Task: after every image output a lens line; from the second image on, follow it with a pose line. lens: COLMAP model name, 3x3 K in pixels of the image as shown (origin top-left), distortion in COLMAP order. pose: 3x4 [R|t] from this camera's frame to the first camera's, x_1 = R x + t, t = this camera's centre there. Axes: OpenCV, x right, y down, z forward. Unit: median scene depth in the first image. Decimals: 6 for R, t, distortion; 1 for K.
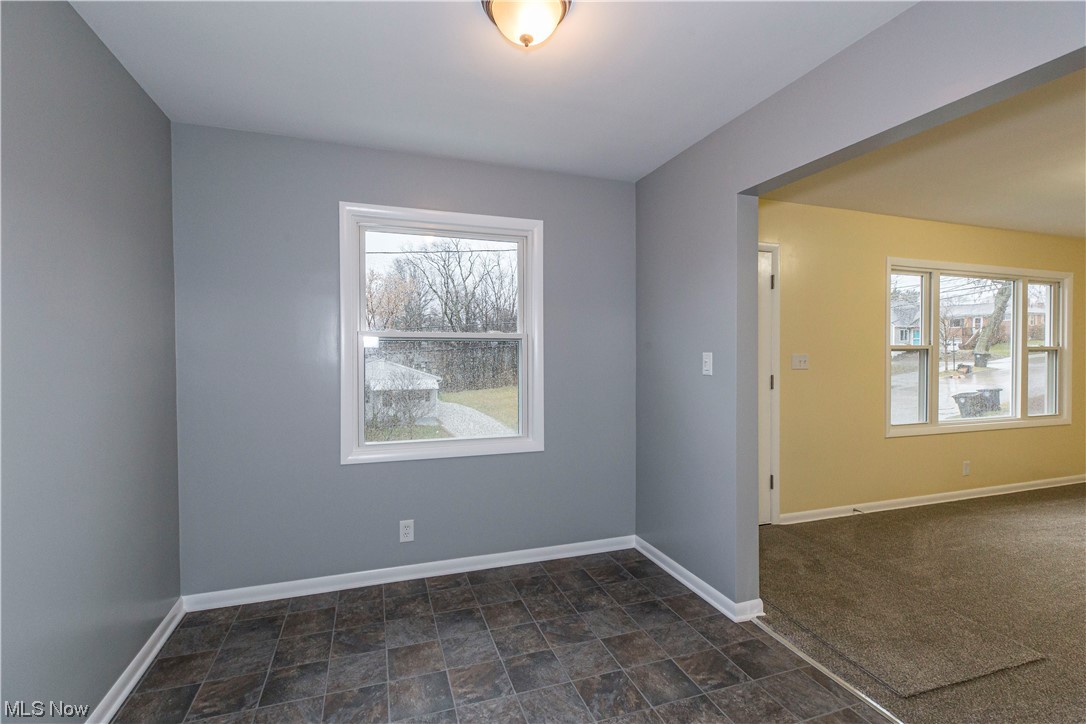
lens RADIAL K [[496.4, 0, 534.3], [0, 496.4, 360.0], [0, 0, 1]] dist [0.007502, 0.000161]
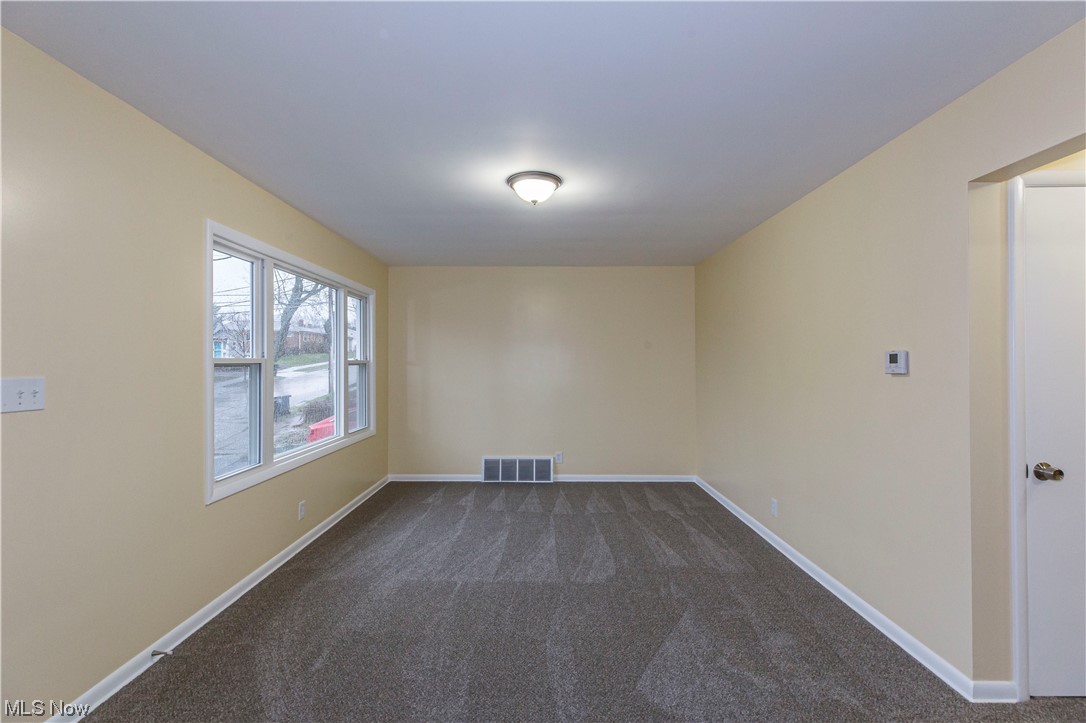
lens RADIAL K [[496.4, 0, 552.3], [0, 496.4, 357.1], [0, 0, 1]] dist [0.007502, 0.000161]
pose [[0.317648, 0.008488, 0.948171, 0.230574], [0.018964, 0.999703, -0.015303, -0.011482], [-0.948019, 0.022842, 0.317392, 0.359540]]
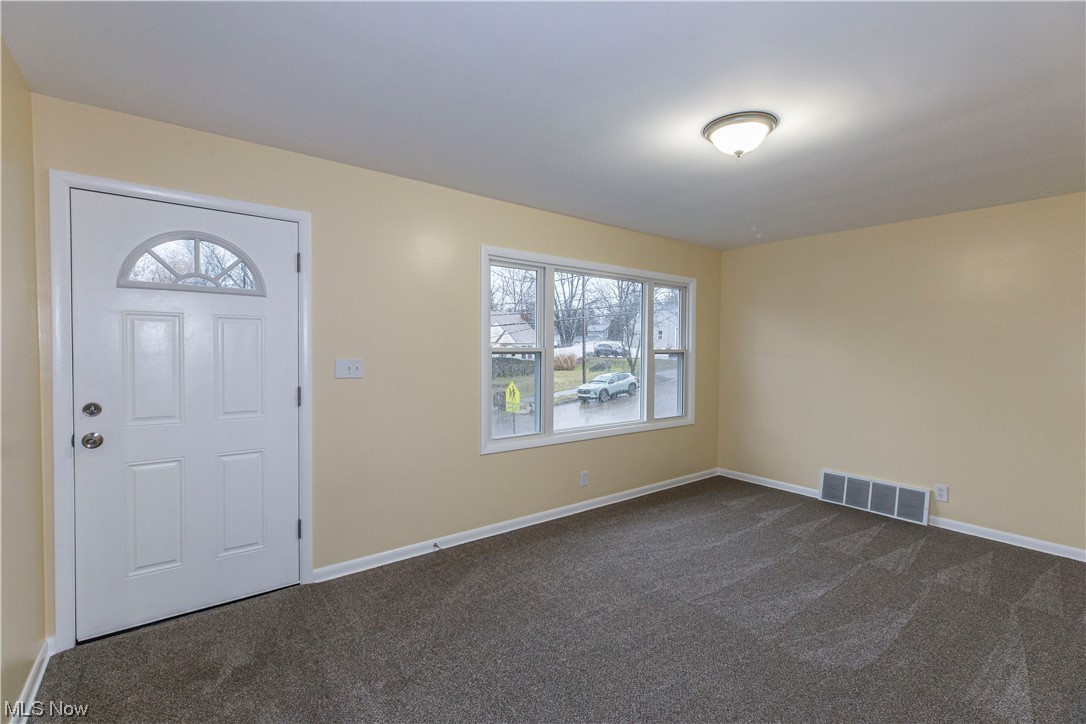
lens RADIAL K [[496.4, 0, 536.5], [0, 496.4, 354.7], [0, 0, 1]] dist [0.007502, 0.000161]
pose [[0.946771, 0.002482, 0.321900, 0.487534], [-0.001264, 0.999991, -0.003993, -0.012482], [-0.321907, 0.003374, 0.946765, 0.146258]]
